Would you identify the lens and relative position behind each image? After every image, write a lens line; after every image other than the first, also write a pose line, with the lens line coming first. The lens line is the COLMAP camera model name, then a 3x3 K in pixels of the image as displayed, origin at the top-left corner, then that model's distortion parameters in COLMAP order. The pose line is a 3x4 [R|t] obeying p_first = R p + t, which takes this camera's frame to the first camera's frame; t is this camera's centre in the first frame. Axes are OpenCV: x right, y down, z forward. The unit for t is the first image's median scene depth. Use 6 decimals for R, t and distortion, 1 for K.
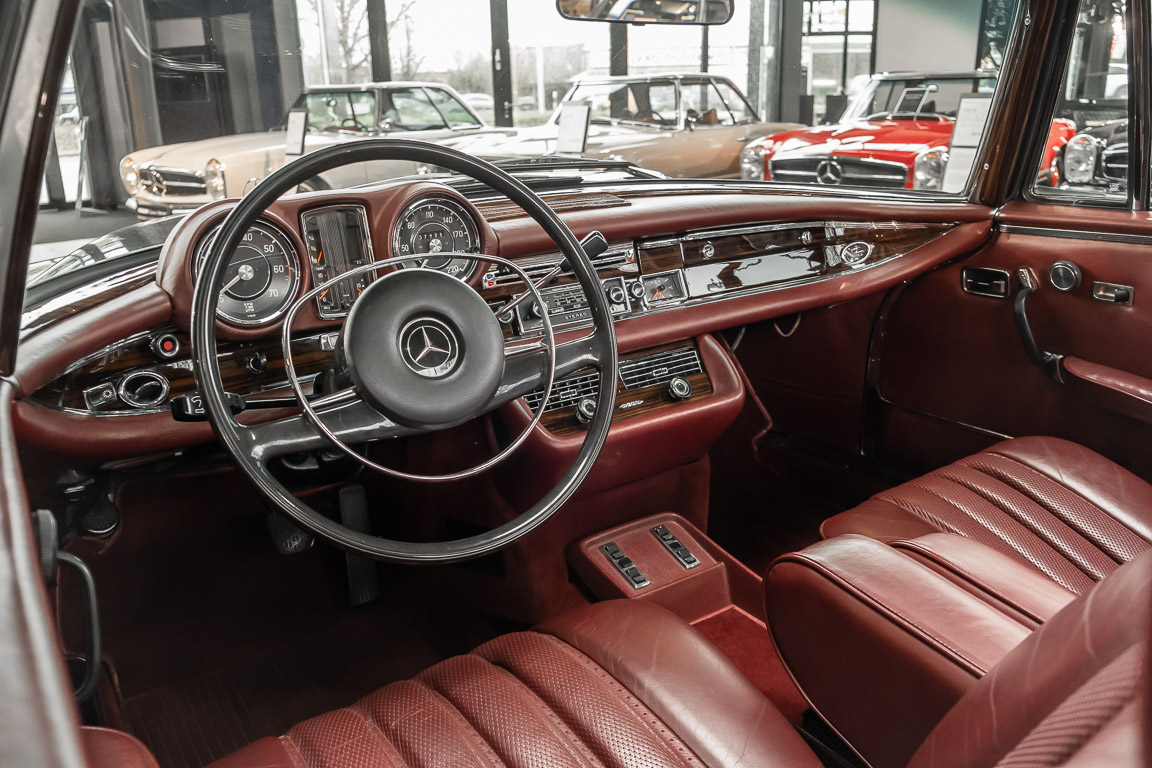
lens RADIAL K [[890.2, 0, 583.9], [0, 890.2, 385.1], [0, 0, 1]] dist [-0.027030, 0.002917]
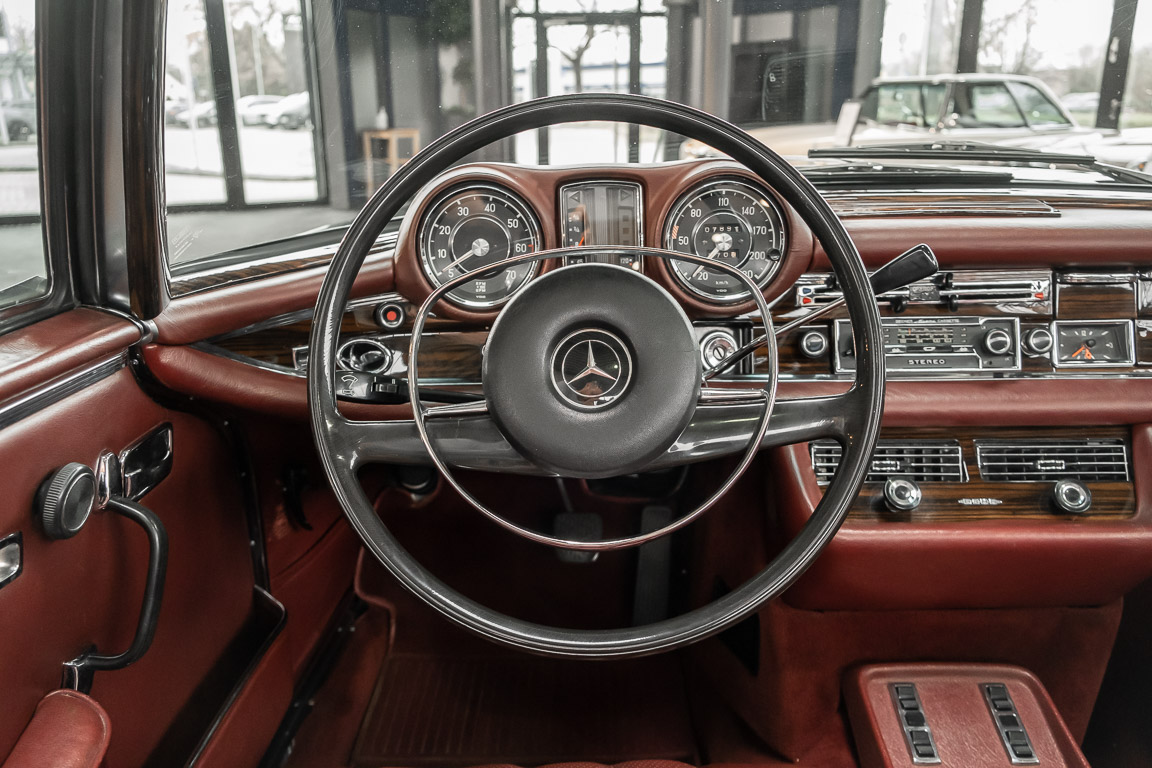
lens RADIAL K [[896.0, 0, 580.3], [0, 896.0, 387.8], [0, 0, 1]] dist [-0.020714, 0.002307]
pose [[0.811384, 0.190630, -0.552555, 0.151652], [-0.188582, 0.980147, 0.061230, -0.044537], [0.553257, 0.054520, 0.831224, 0.226326]]
